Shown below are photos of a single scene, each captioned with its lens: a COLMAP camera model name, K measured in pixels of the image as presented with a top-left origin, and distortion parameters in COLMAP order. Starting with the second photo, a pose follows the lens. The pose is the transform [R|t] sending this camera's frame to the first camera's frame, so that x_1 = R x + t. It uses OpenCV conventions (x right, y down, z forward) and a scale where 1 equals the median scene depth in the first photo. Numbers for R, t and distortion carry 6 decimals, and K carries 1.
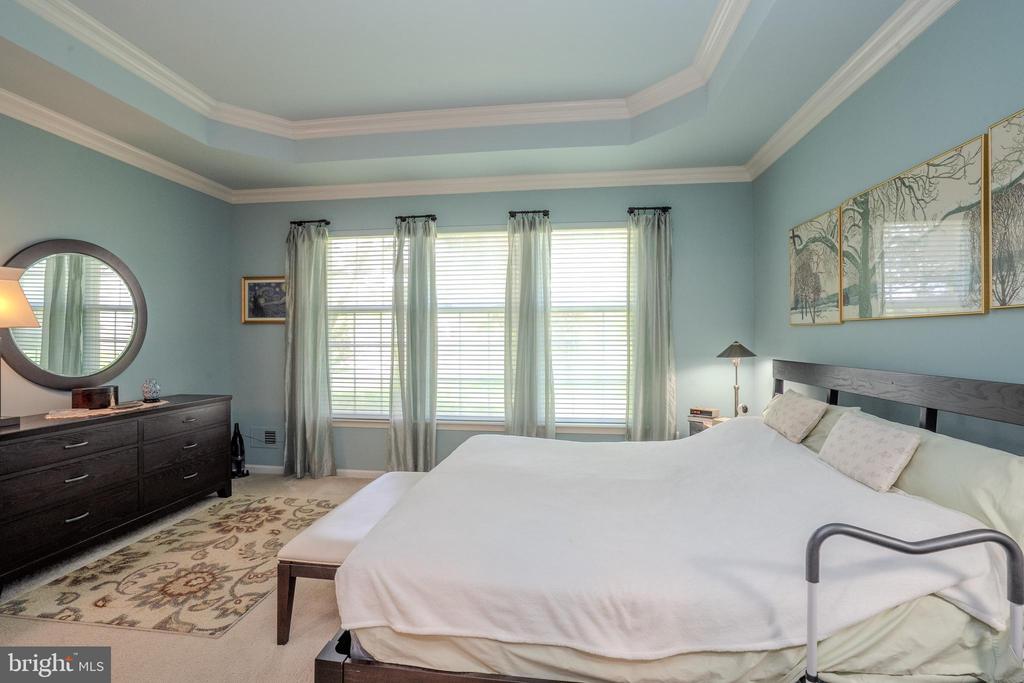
lens RADIAL K [[471.3, 0, 514.1], [0, 471.3, 339.7], [0, 0, 1]] dist [-0.055548, 0.018597]
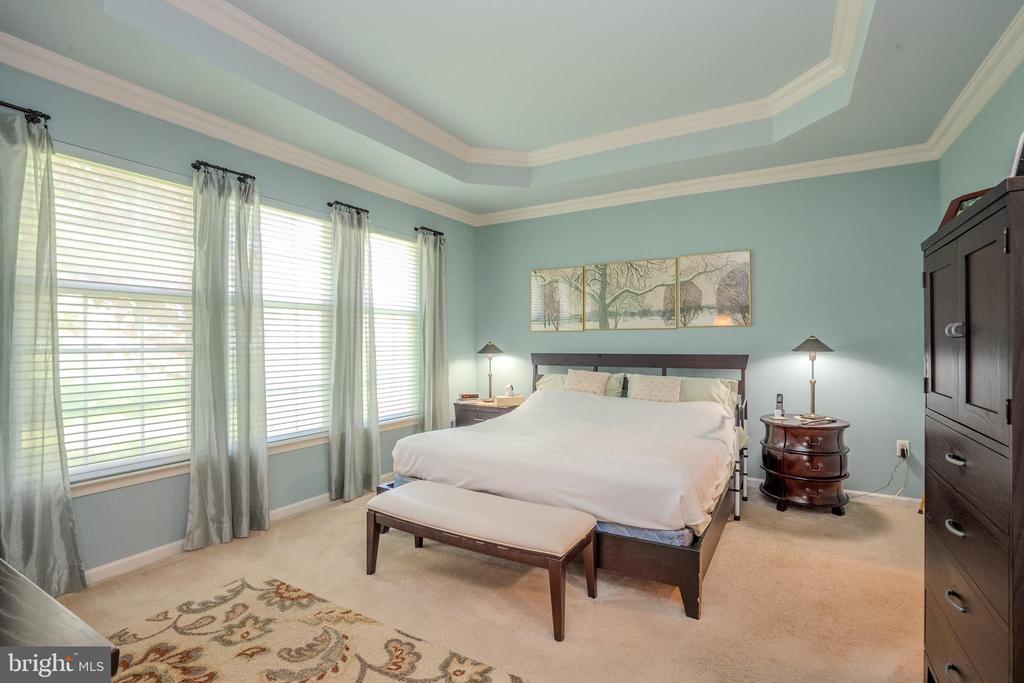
lens RADIAL K [[462.9, 0, 512.0], [0, 462.9, 341.5], [0, 0, 1]] dist [0.001042, 0.000342]
pose [[0.421149, -0.006402, 0.906969, -0.815649], [0.002963, 0.999979, 0.005683, -0.003948], [-0.906987, 0.000294, 0.421159, 0.364907]]
